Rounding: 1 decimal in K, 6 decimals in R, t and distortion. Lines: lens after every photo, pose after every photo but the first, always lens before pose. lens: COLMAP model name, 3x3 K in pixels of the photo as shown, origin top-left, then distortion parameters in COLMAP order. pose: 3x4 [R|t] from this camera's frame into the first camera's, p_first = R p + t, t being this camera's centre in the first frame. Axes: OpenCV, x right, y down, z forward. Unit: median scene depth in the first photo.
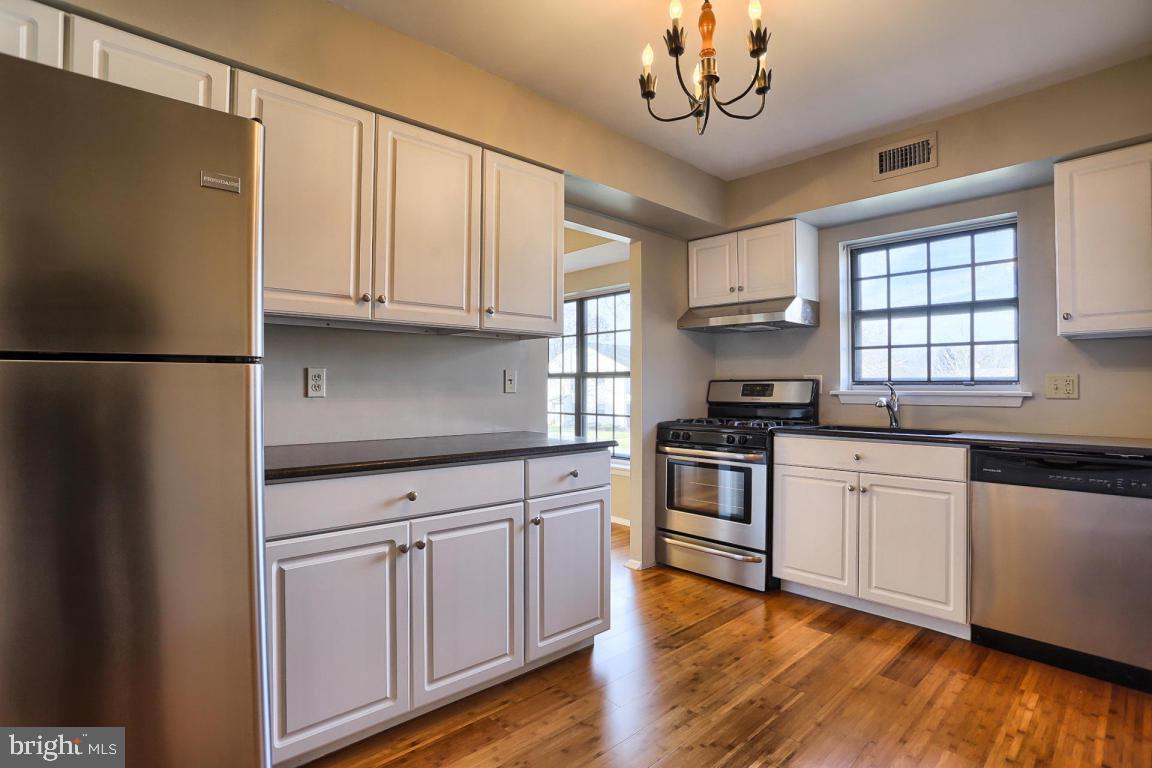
lens RADIAL K [[564.2, 0, 576.0], [0, 564.2, 384.0], [0, 0, 1]] dist [-0.067211, 0.032597]
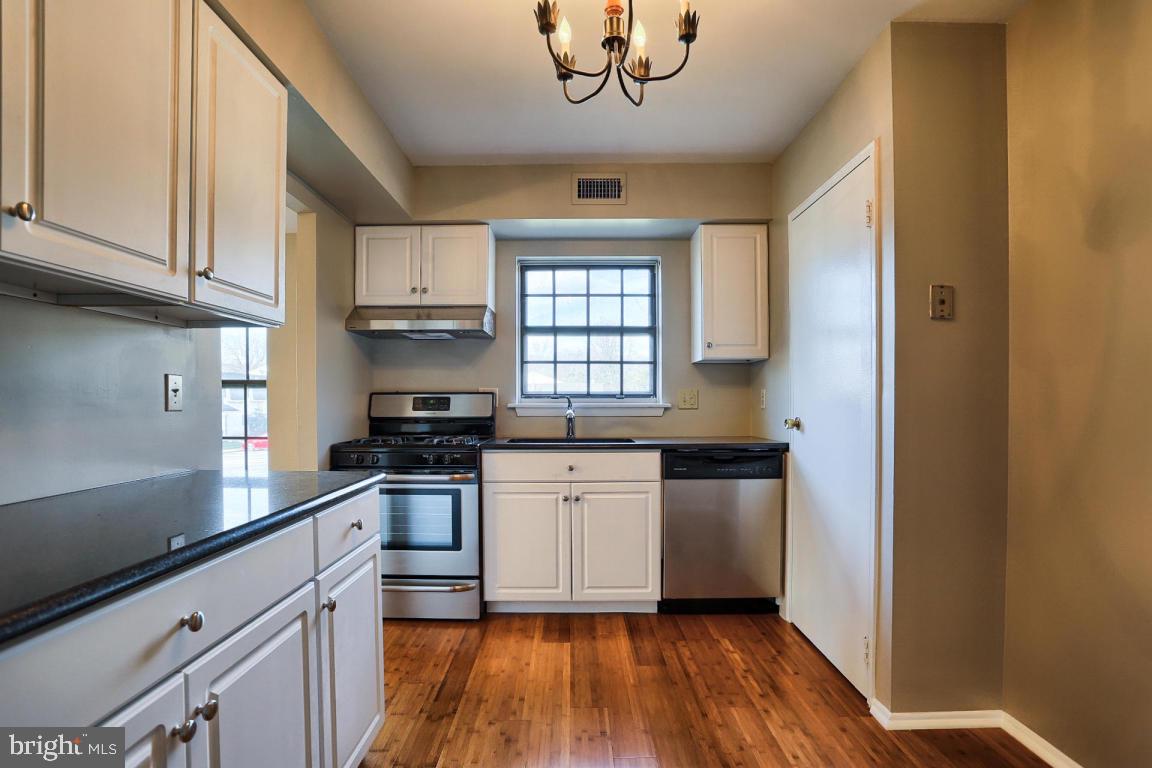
lens RADIAL K [[573.0, 0, 602.2], [0, 573.0, 412.6], [0, 0, 1]] dist [-0.083625, 0.057037]
pose [[0.685575, -0.018708, 0.727761, -0.208928], [-0.001858, 0.999622, 0.027447, -0.000573], [-0.727999, -0.020169, 0.685281, 0.206310]]
